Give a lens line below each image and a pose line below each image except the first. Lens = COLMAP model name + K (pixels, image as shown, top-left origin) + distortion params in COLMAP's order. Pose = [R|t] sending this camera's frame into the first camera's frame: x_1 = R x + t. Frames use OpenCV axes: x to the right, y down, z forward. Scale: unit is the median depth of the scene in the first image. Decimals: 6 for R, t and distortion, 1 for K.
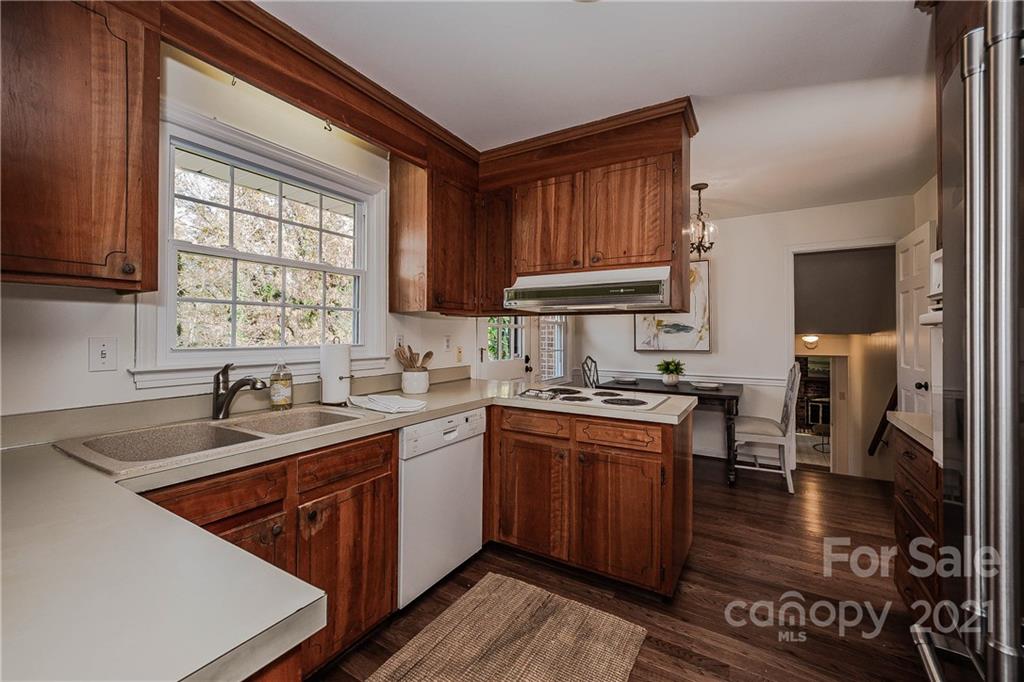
lens RADIAL K [[407.7, 0, 510.2], [0, 407.7, 330.3], [0, 0, 1]] dist [0.002006, 0.000125]
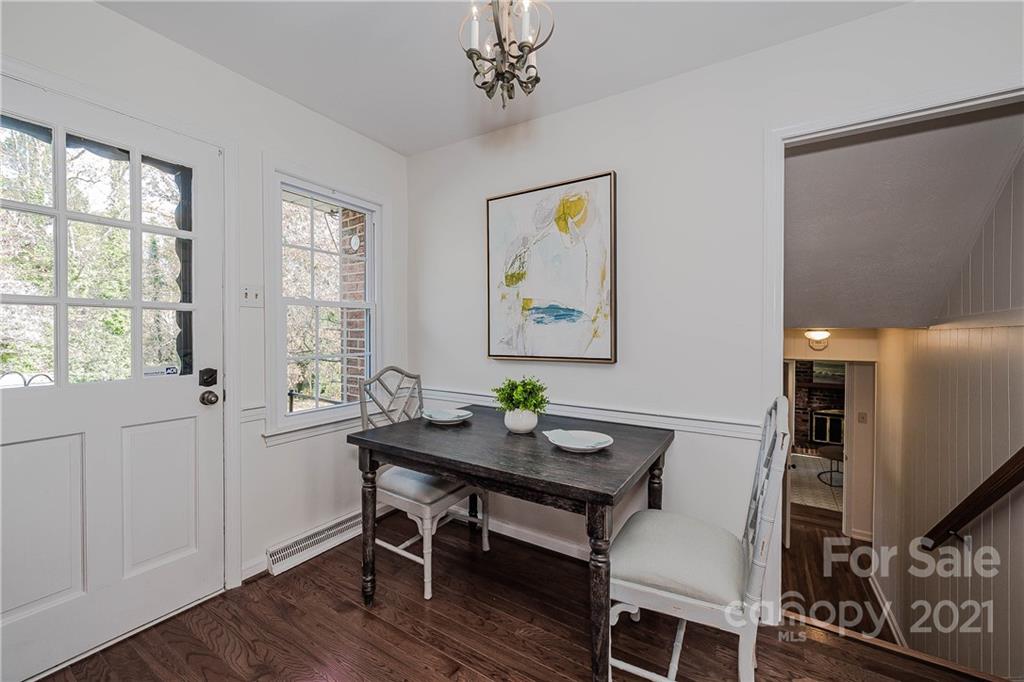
lens RADIAL K [[407.7, 0, 510.8], [0, 407.7, 336.4], [0, 0, 1]] dist [0.002006, 0.000125]
pose [[0.999967, 0.000954, -0.008117, 0.391835], [-0.000773, 0.999752, 0.022257, 0.013216], [0.008136, -0.022250, 0.999719, 0.535685]]
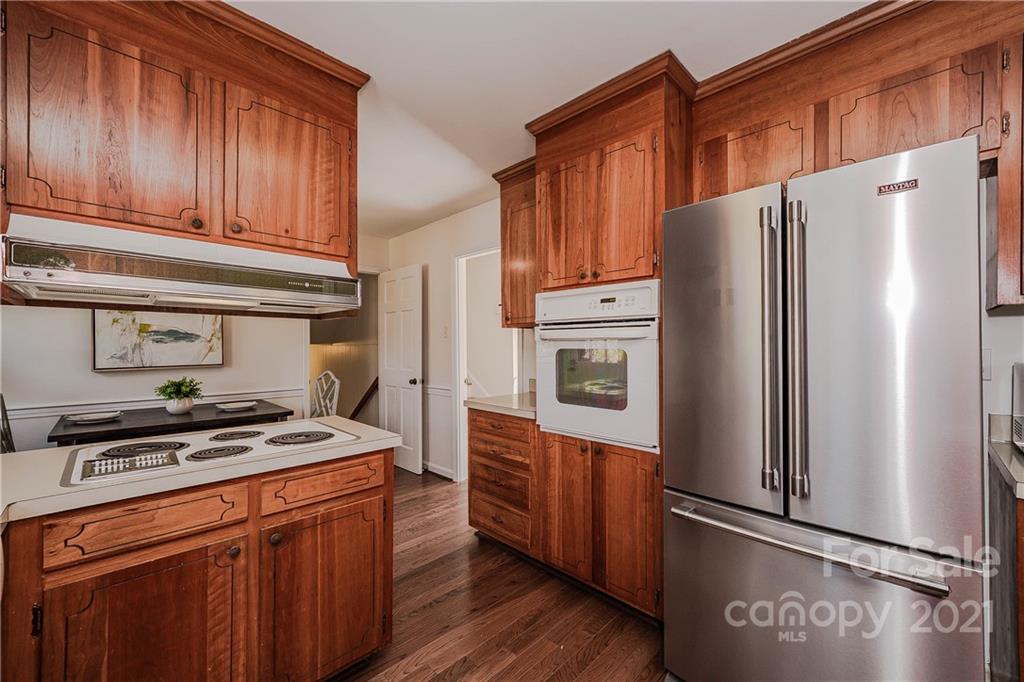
lens RADIAL K [[407.7, 0, 513.6], [0, 407.7, 345.2], [0, 0, 1]] dist [0.002006, 0.000125]
pose [[0.238967, -0.002597, 0.971024, -0.179672], [-0.010525, 0.999931, 0.005264, 0.001331], [-0.970971, -0.011478, 0.238923, 0.245851]]
